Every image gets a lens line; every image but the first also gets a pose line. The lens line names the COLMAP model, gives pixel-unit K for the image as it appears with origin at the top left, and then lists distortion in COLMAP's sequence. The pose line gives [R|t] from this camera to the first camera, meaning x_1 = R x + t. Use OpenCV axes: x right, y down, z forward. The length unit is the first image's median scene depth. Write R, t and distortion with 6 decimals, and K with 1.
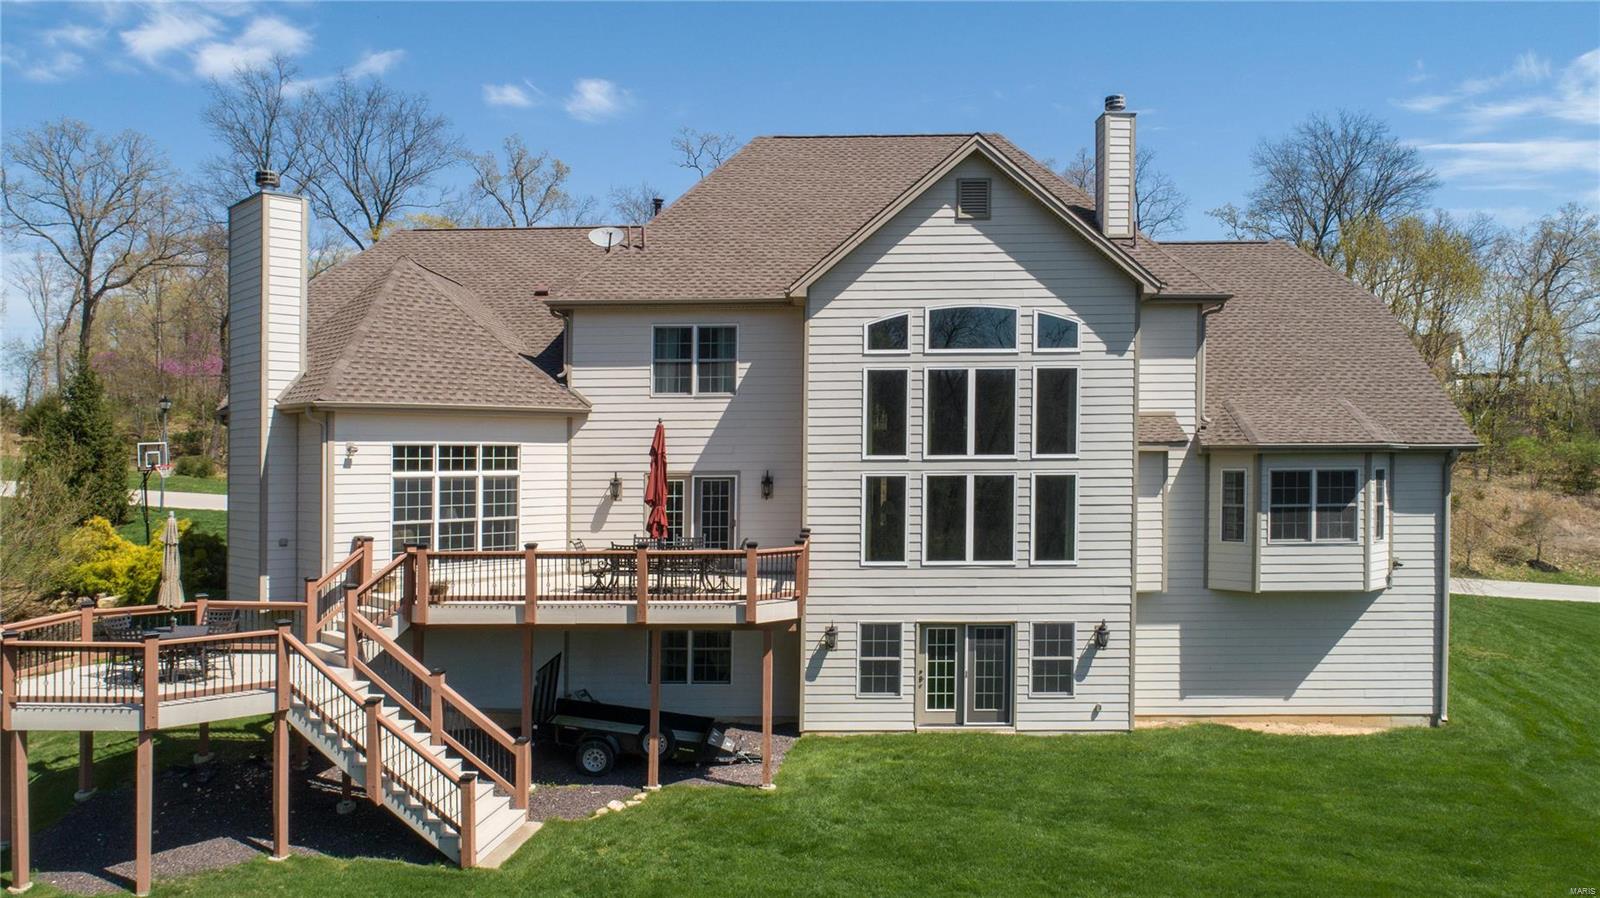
lens RADIAL K [[1139.2, 0, 790.2], [0, 1139.2, 463.2], [0, 0, 1]] dist [-0.013134, 0.002697]
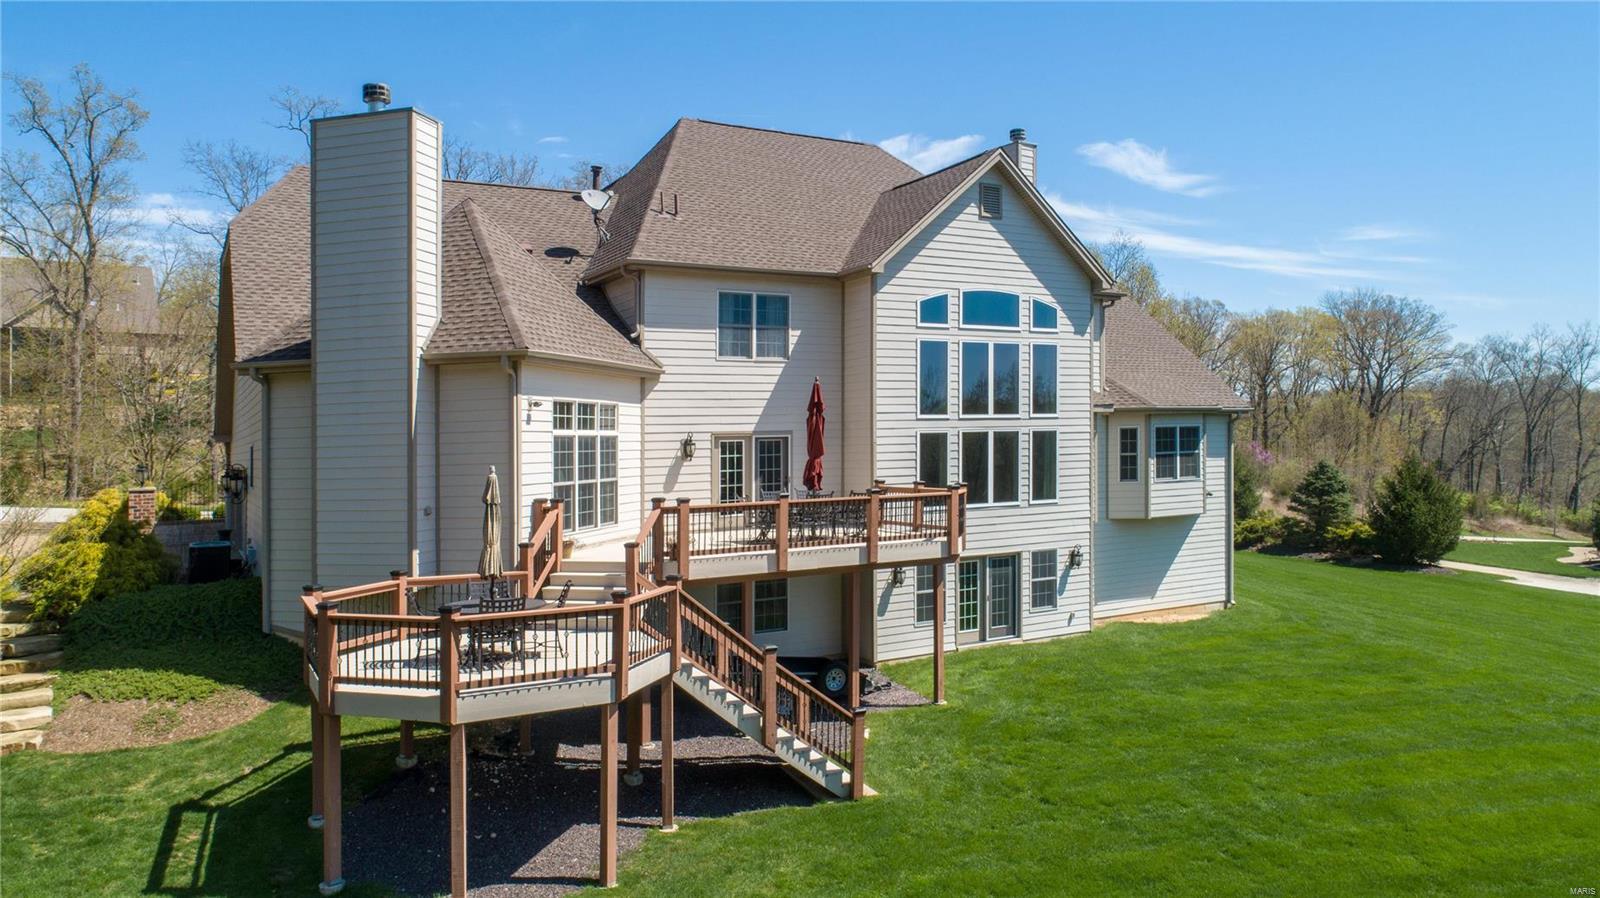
lens RADIAL K [[1083.8, 0, 796.3], [0, 1083.8, 451.4], [0, 0, 1]] dist [-0.013400, -0.001436]
pose [[0.855441, -0.015647, 0.517663, -0.603243], [0.018184, 0.999835, 0.000172, 0.027542], [-0.517580, 0.009266, 0.855584, 0.130344]]
